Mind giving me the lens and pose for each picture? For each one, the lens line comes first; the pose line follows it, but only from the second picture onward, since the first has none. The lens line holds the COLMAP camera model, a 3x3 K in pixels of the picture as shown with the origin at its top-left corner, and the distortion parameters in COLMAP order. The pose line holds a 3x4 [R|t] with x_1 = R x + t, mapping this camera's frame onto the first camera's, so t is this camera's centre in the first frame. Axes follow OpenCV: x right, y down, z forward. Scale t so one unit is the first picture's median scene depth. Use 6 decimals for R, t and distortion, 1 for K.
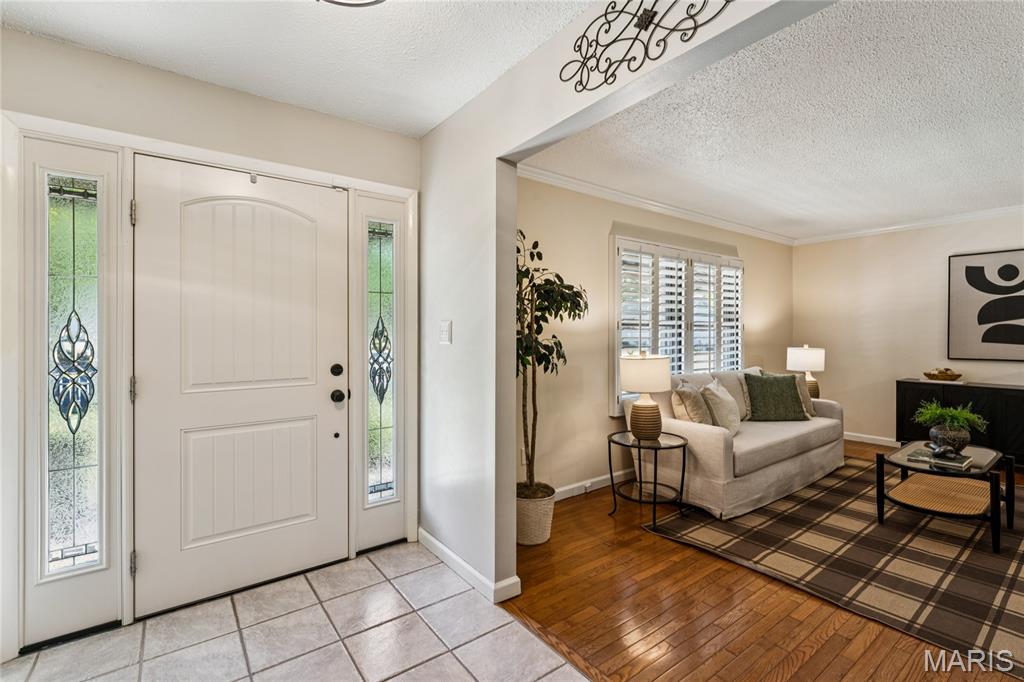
lens RADIAL K [[467.6, 0, 511.7], [0, 467.6, 323.7], [0, 0, 1]] dist [0.034910, 0.000000]
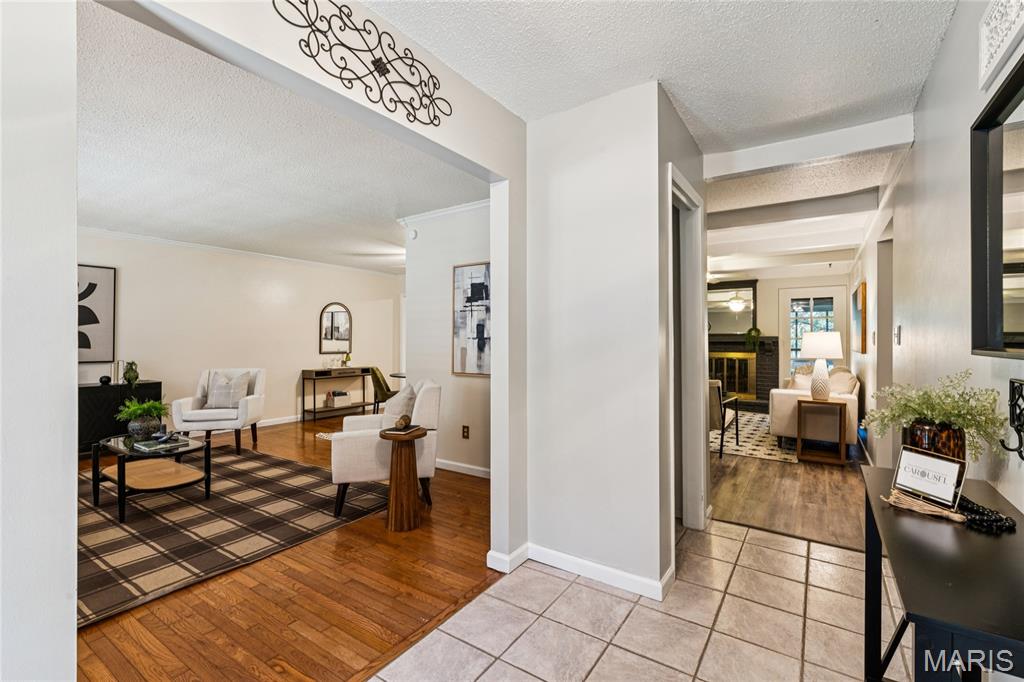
lens RADIAL K [[456.7, 0, 512.0], [0, 456.7, 341.0], [0, 0, 1]] dist [-0.001377, -0.000048]
pose [[-0.324318, 0.000110, 0.945948, -0.755022], [-0.020372, 0.999767, -0.007101, 0.021971], [-0.945729, -0.021574, -0.324240, 0.908397]]
